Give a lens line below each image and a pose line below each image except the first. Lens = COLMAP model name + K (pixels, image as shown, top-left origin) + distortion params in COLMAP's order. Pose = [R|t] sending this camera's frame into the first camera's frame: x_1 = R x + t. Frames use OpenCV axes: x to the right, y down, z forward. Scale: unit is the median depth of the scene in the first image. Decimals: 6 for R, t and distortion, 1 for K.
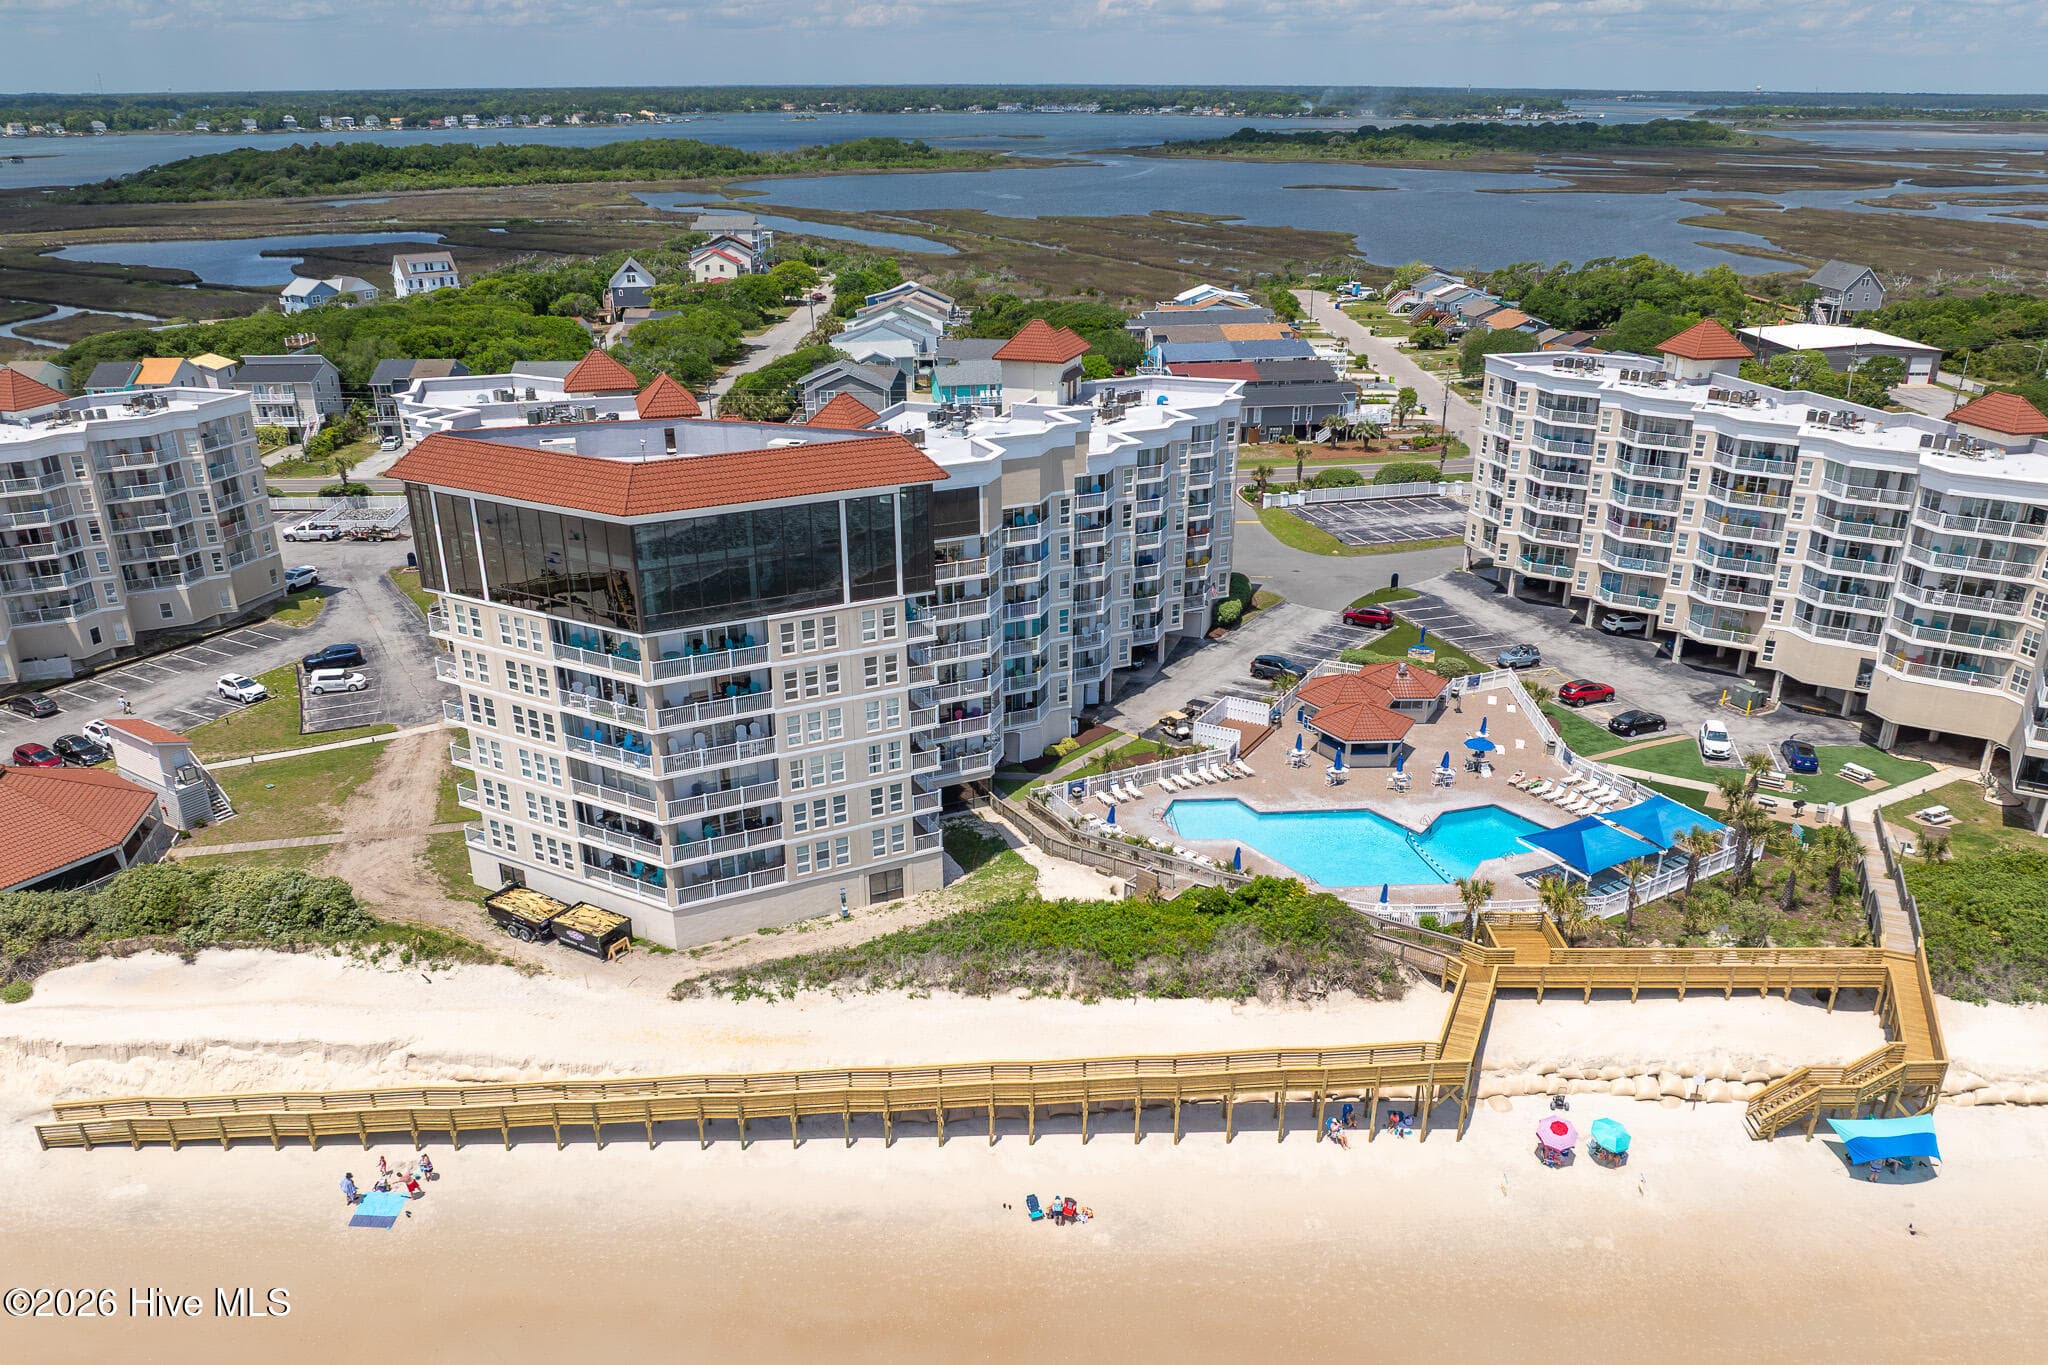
lens RADIAL K [[1526.2, 0, 1025.5], [0, 1526.2, 785.2], [0, 0, 1]] dist [-0.036733, 0.003137]
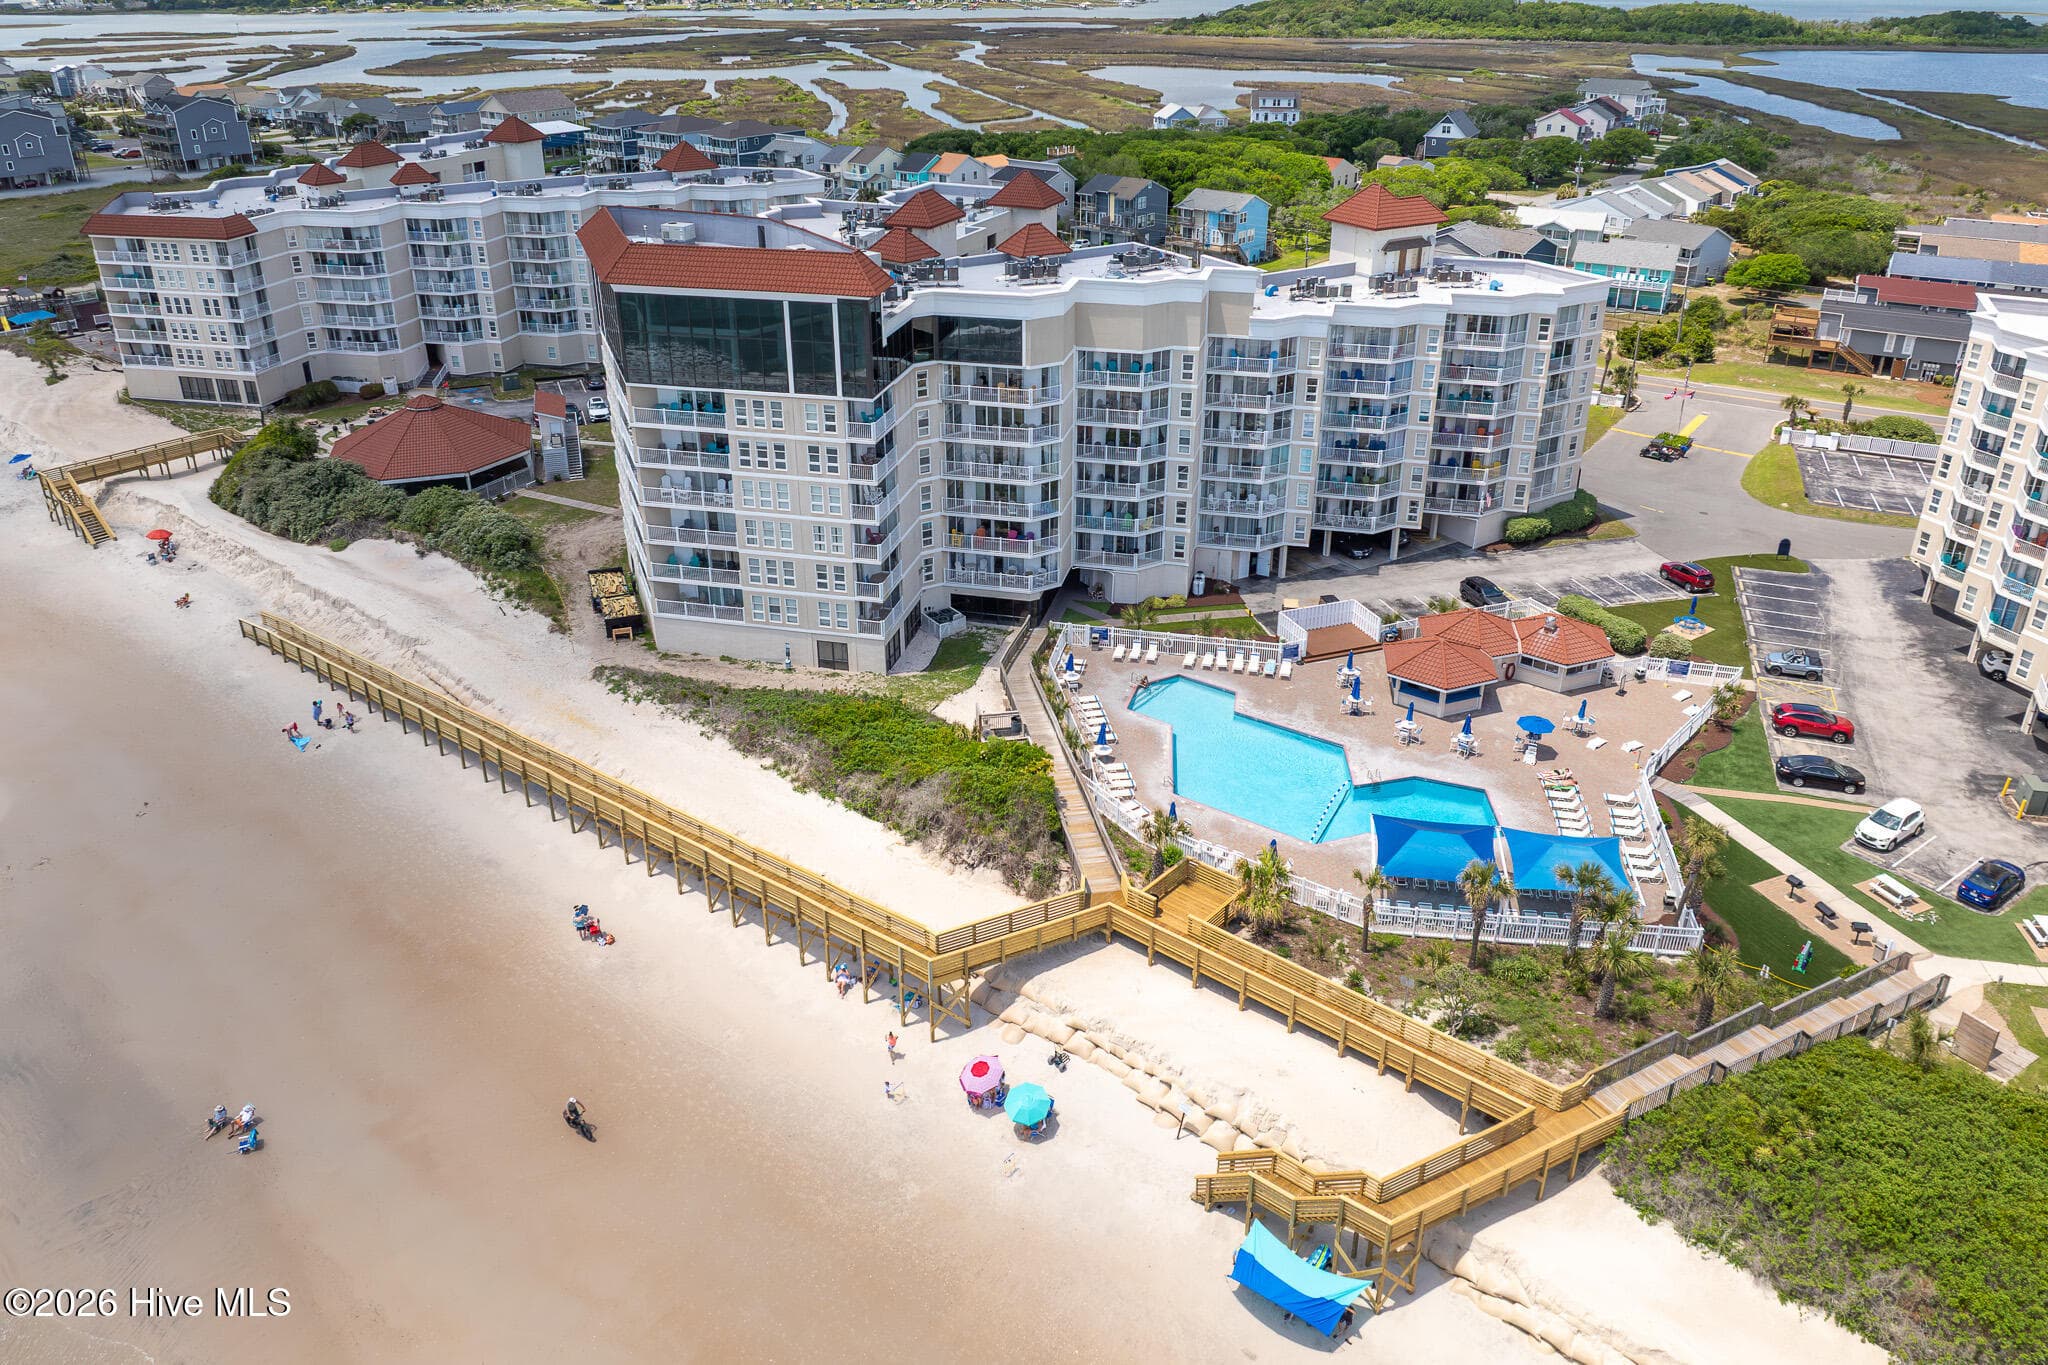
lens RADIAL K [[1457.4, 0, 1032.9], [0, 1457.4, 621.6], [0, 0, 1]] dist [-0.042828, 0.008952]
pose [[0.769385, 0.272115, -0.577927, 0.498498], [-0.268987, 0.958618, 0.093264, -0.076276], [0.579390, 0.083699, 0.810742, 0.175589]]
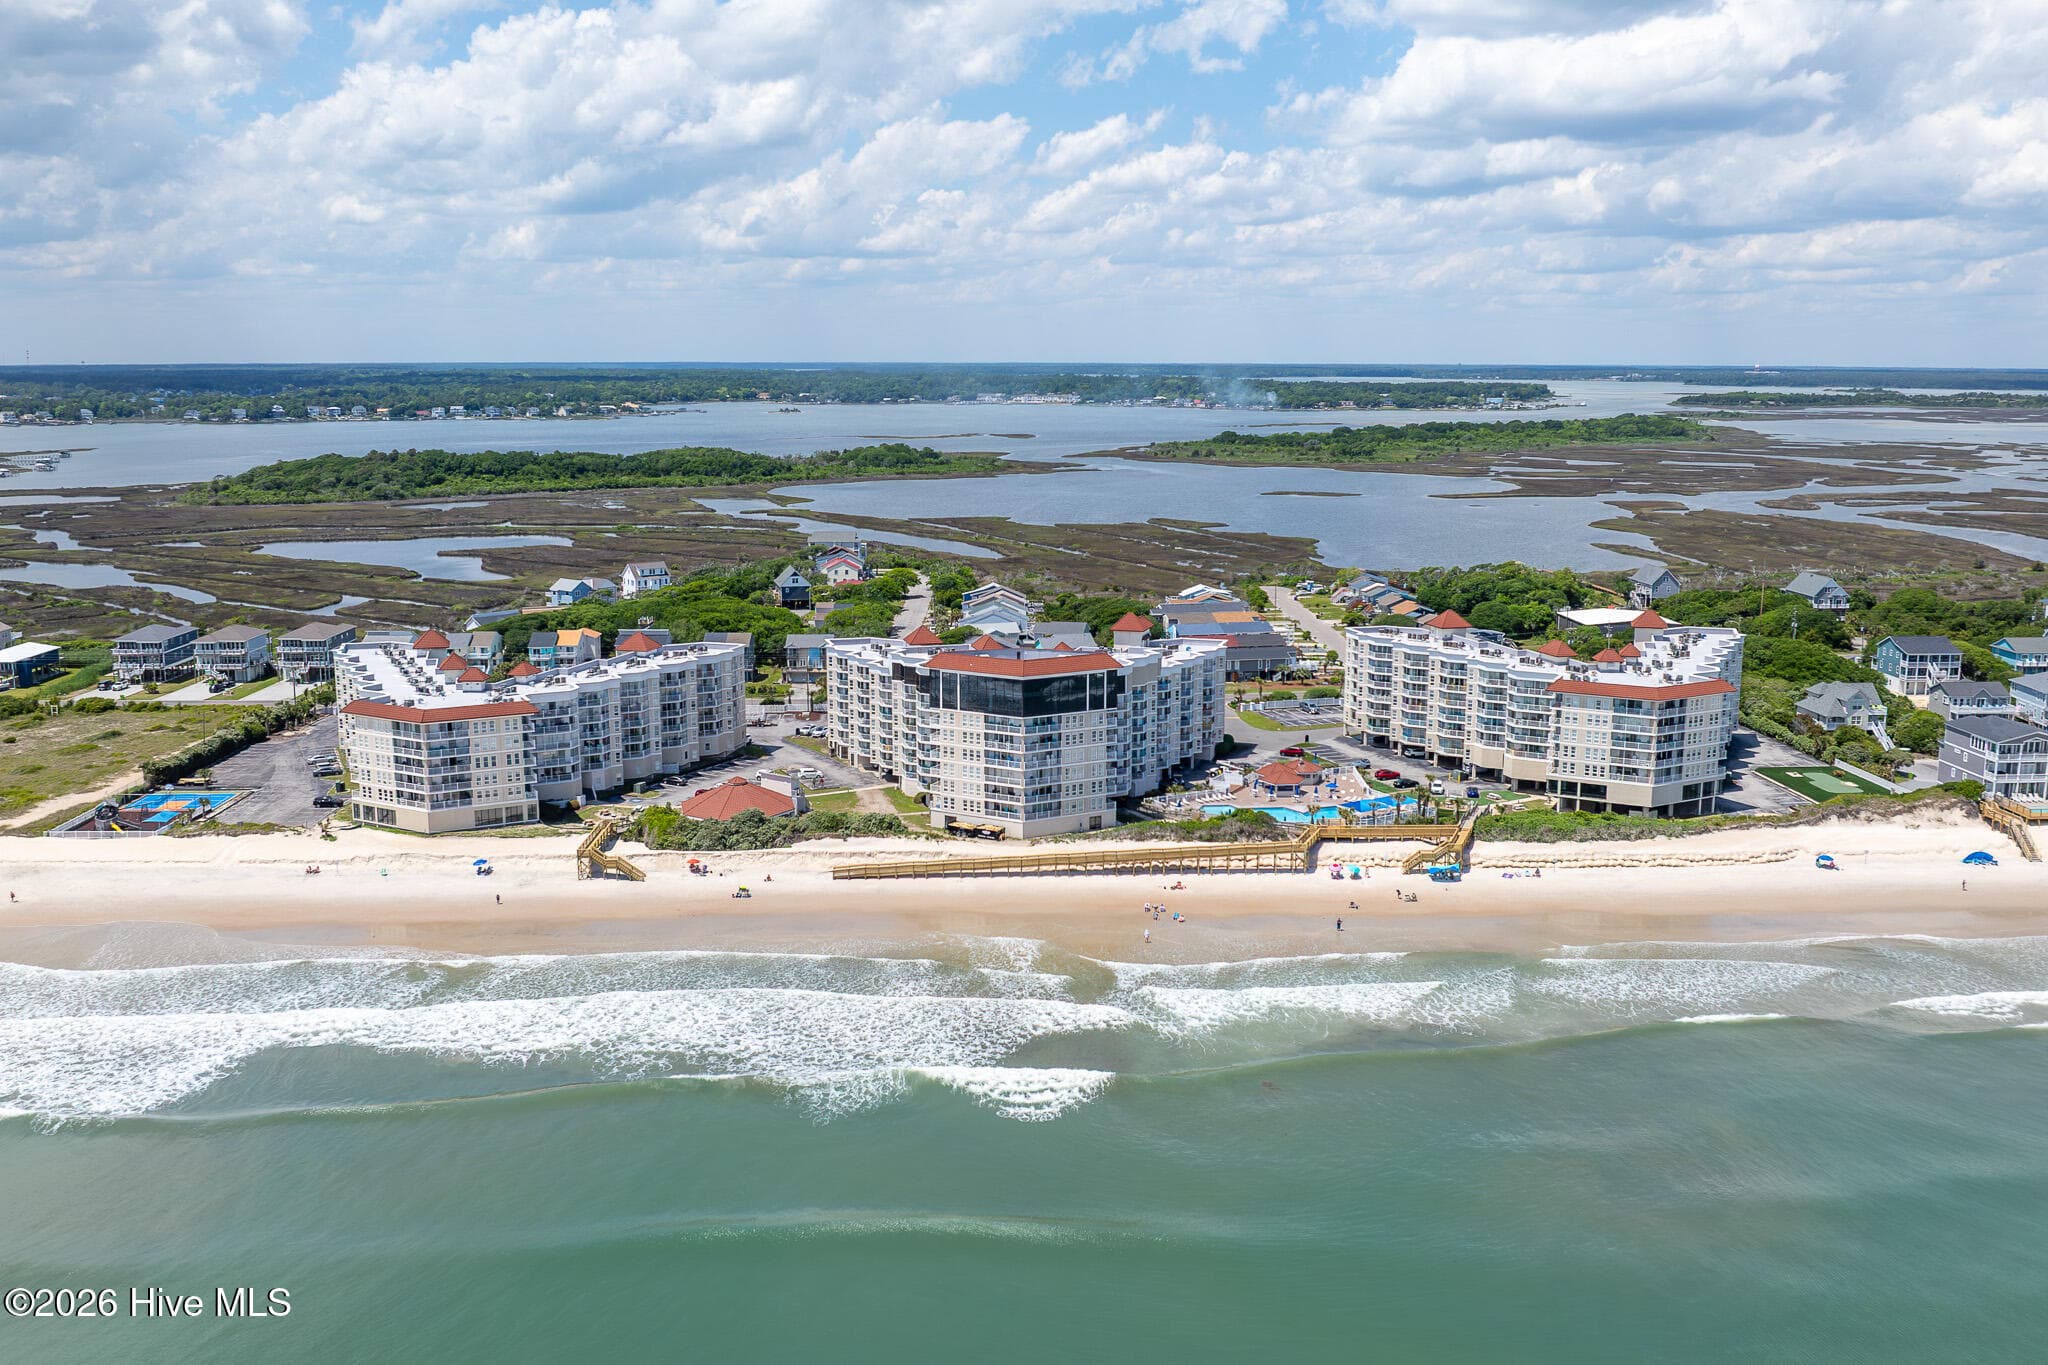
lens RADIAL K [[1780.1, 0, 1024.0], [0, 1780.1, 682.5], [0, 0, 1]] dist [-0.009594, -0.017066]
pose [[0.999798, -0.002336, 0.019974, -0.216842], [0.007251, 0.968302, -0.249675, 0.469747], [-0.018758, 0.249770, 0.968124, -1.586565]]
